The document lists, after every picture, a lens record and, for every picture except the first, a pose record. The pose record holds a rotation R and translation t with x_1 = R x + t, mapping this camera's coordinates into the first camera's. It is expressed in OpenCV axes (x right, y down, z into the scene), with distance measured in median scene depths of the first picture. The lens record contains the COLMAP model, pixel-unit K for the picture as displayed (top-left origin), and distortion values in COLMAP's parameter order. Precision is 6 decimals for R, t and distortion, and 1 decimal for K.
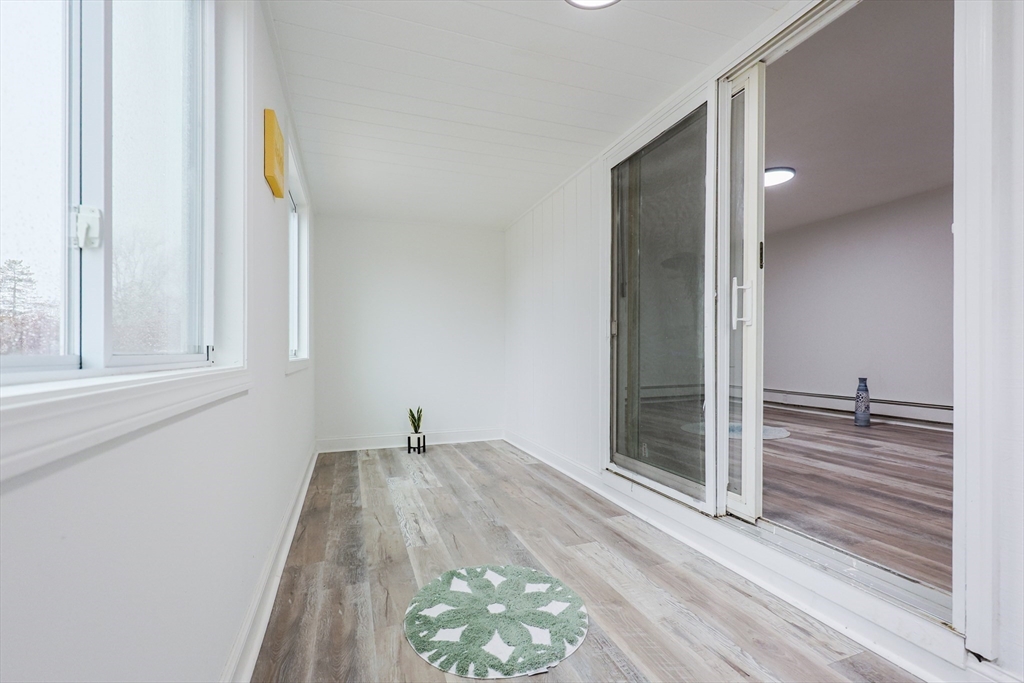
lens RADIAL K [[444.3, 0, 512.6], [0, 444.3, 348.8], [0, 0, 1]] dist [0.004001, -0.000809]
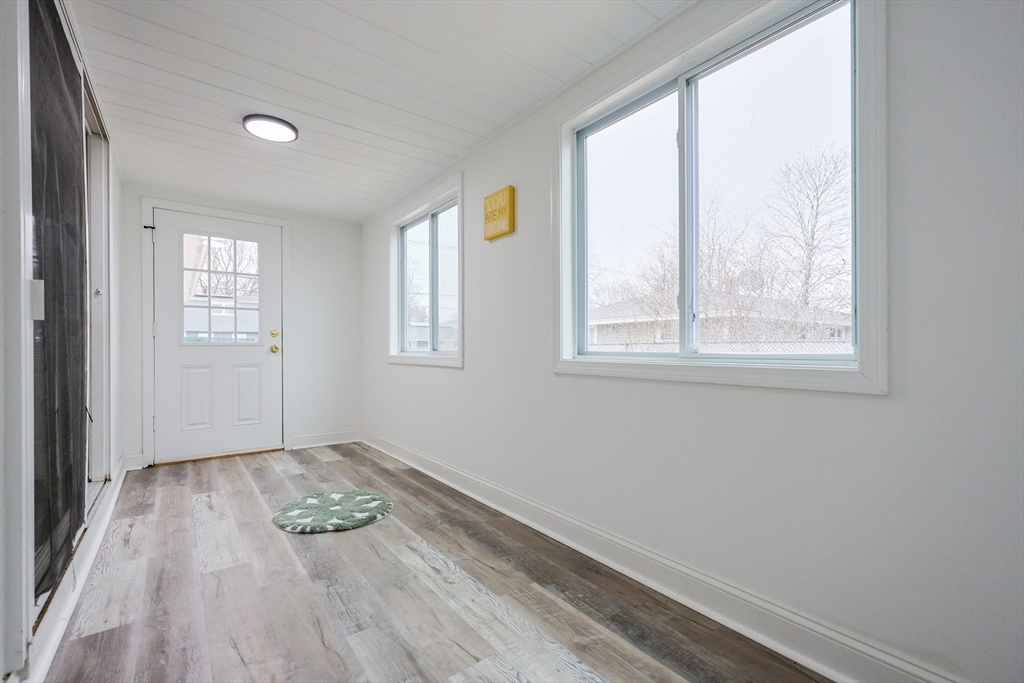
lens RADIAL K [[444.3, 0, 511.6], [0, 444.3, 347.8], [0, 0, 1]] dist [0.004001, -0.000809]
pose [[-0.956953, 0.000449, -0.290243, -0.129714], [0.003091, 0.999958, -0.008643, 0.007848], [0.290227, -0.009168, -0.956914, 1.978475]]
